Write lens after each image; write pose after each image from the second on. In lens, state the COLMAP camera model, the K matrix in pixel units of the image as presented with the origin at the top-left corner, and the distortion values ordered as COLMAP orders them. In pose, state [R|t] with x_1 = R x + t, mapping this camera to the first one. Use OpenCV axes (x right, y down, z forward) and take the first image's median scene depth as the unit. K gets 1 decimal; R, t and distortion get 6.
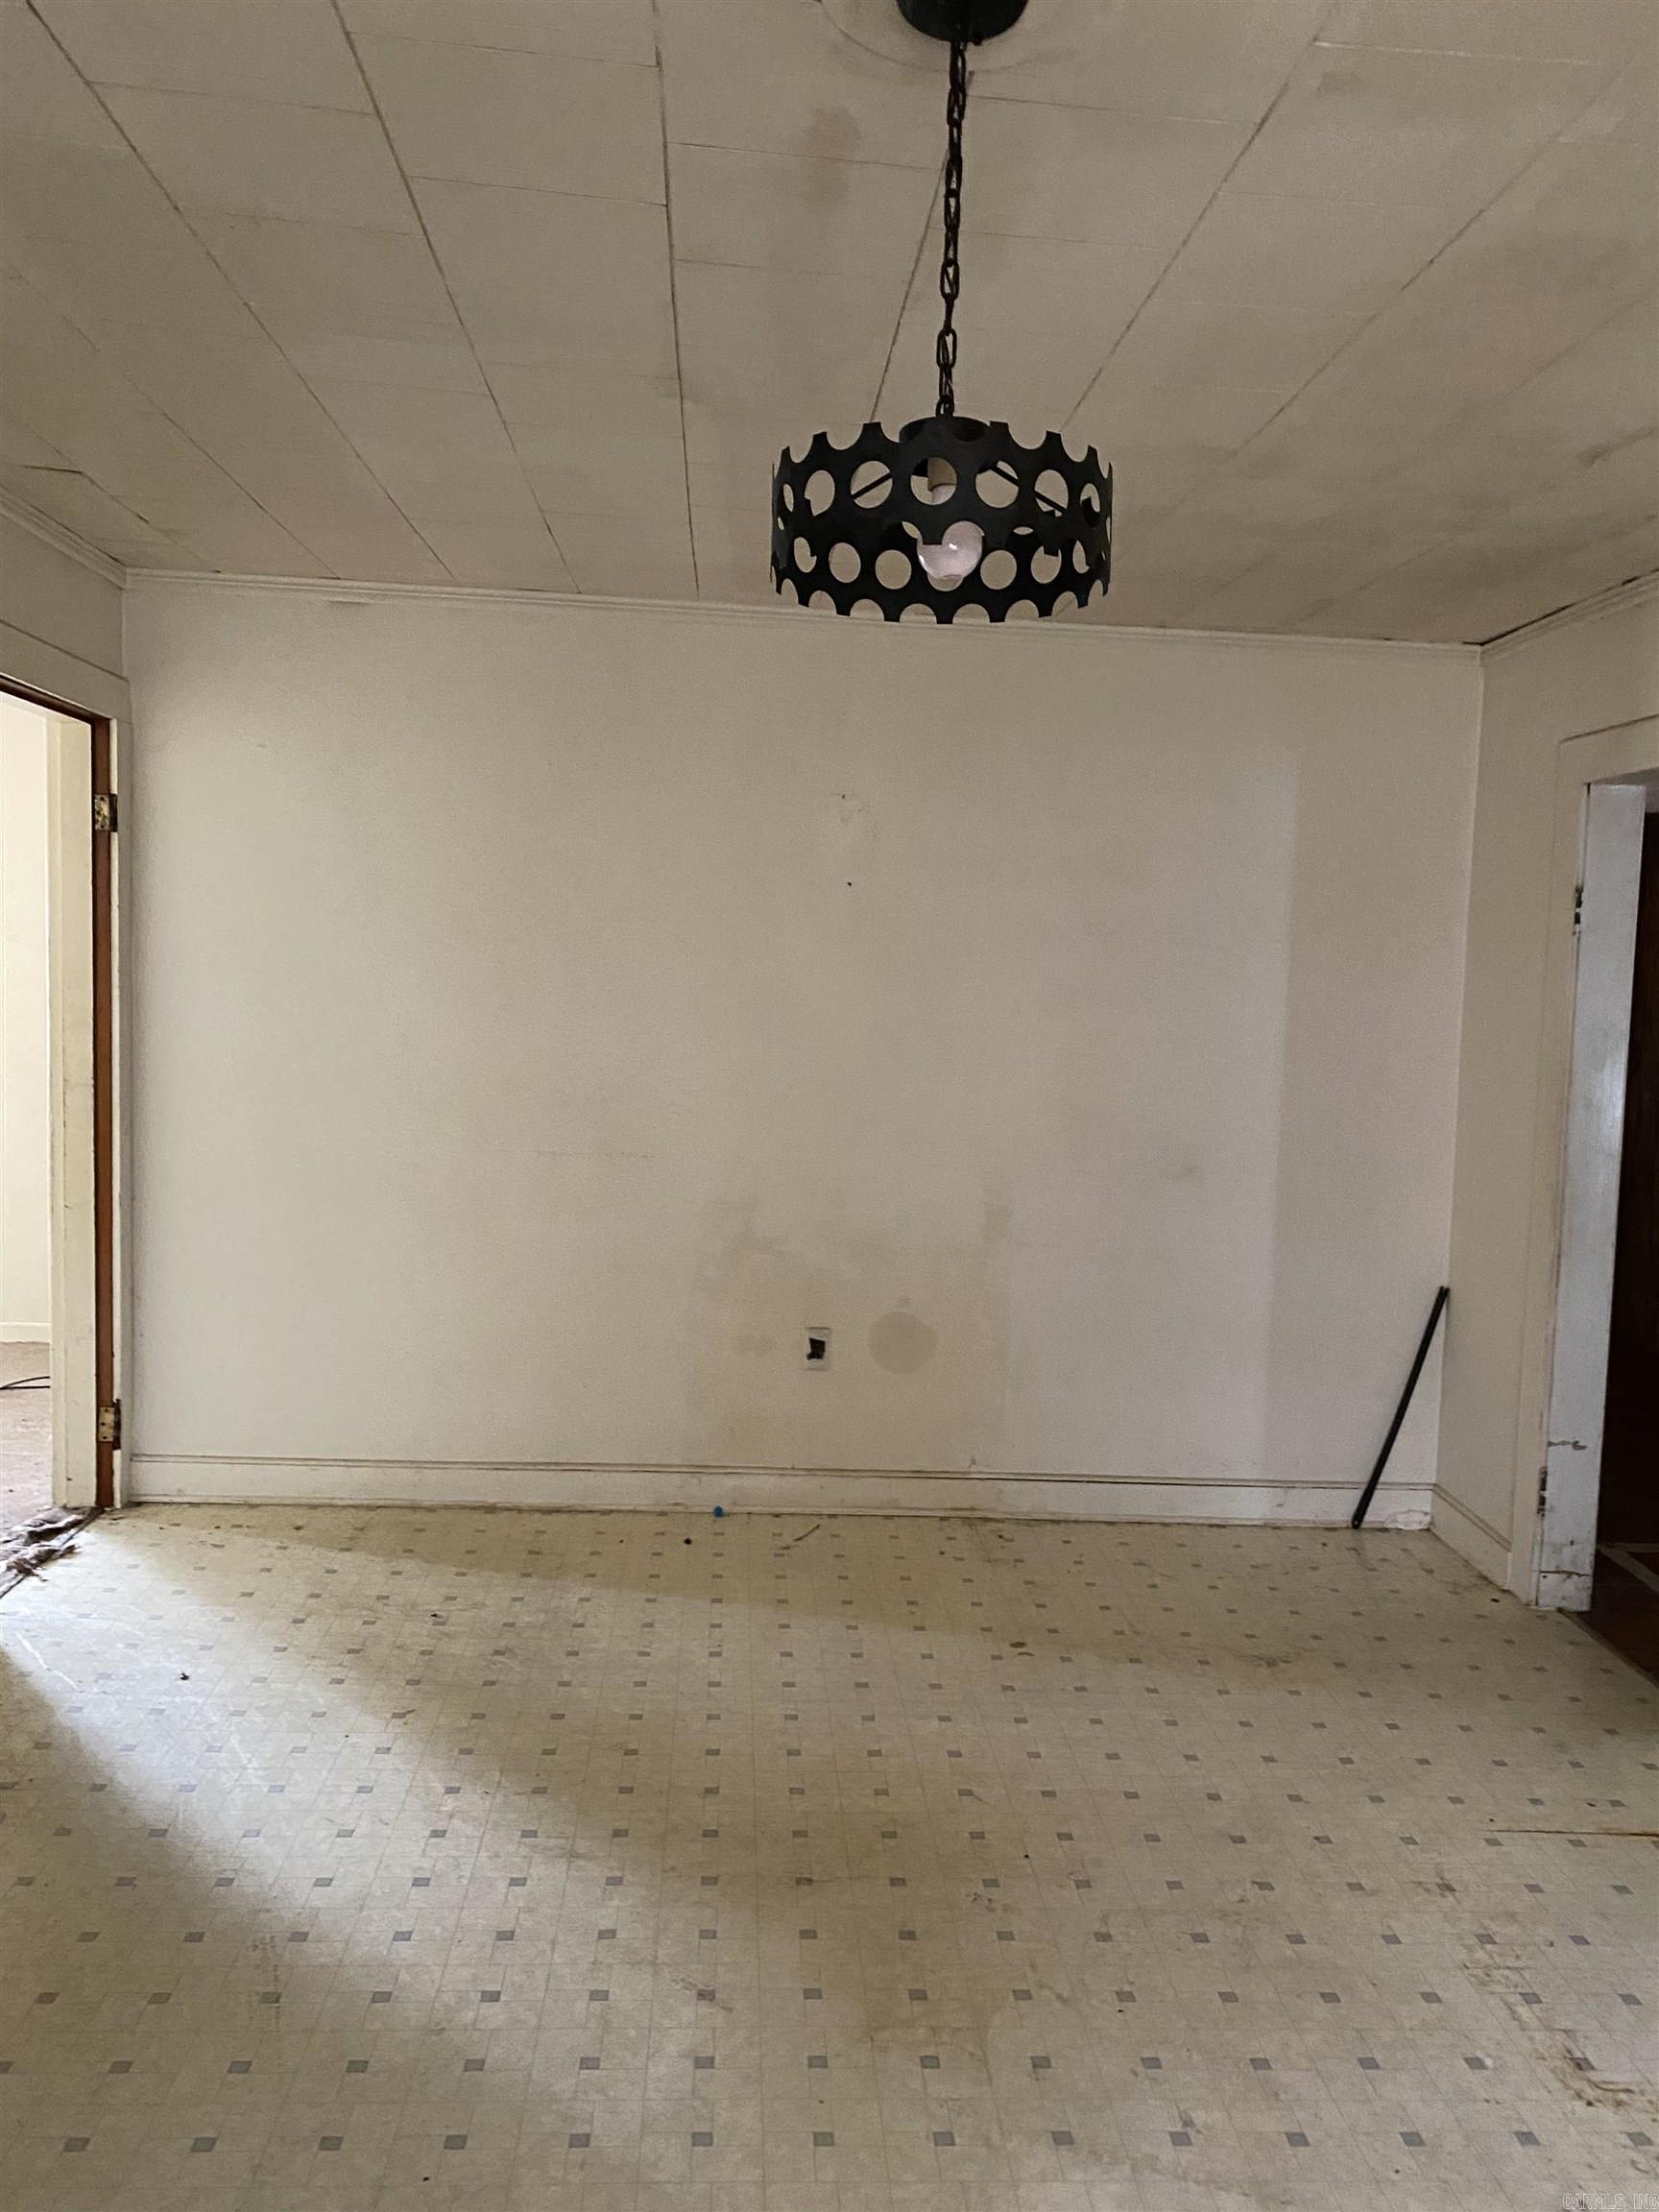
lens RADIAL K [[1679.6, 0, 829.6], [0, 1679.6, 1106.2], [0, 0, 1]] dist [0.002613, 0.001503]
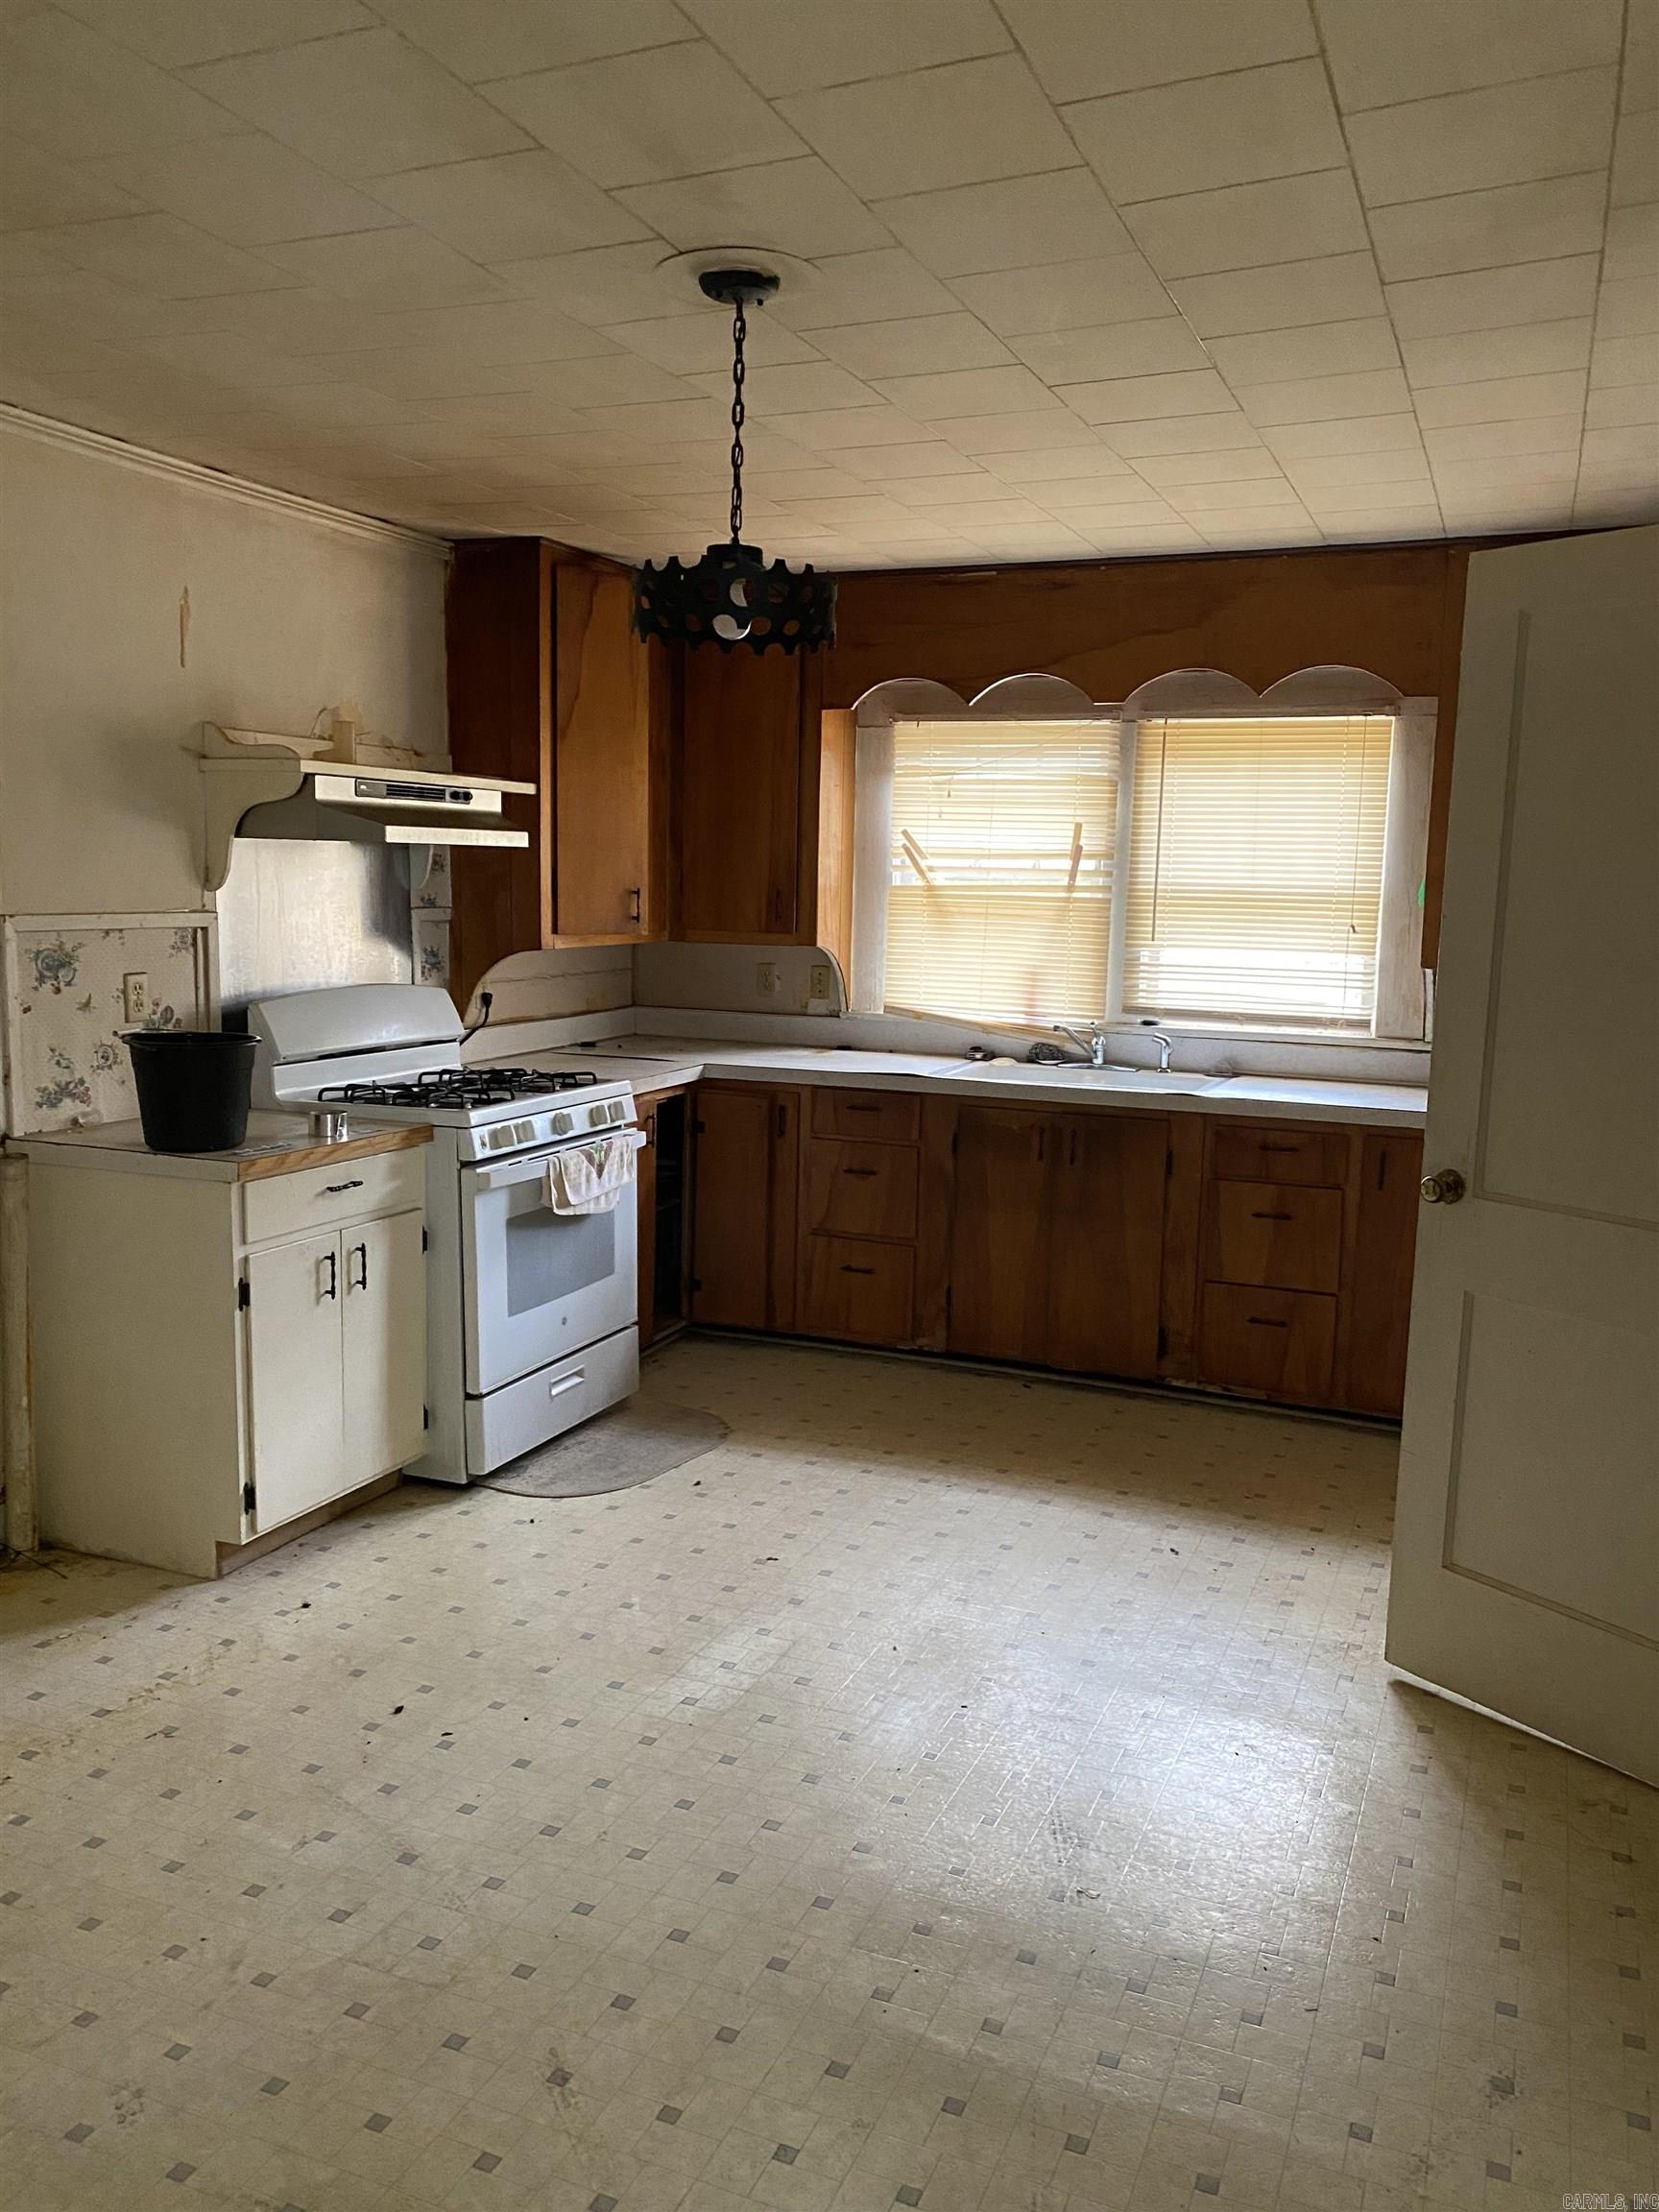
lens RADIAL K [[1679.6, 0, 826.1], [0, 1679.6, 1107.7], [0, 0, 1]] dist [0.002613, 0.001503]
pose [[-0.889893, -0.112401, 0.442105, -0.519942], [-0.011032, 0.974187, 0.225473, -0.147263], [-0.456037, 0.195770, -0.868162, 1.592151]]
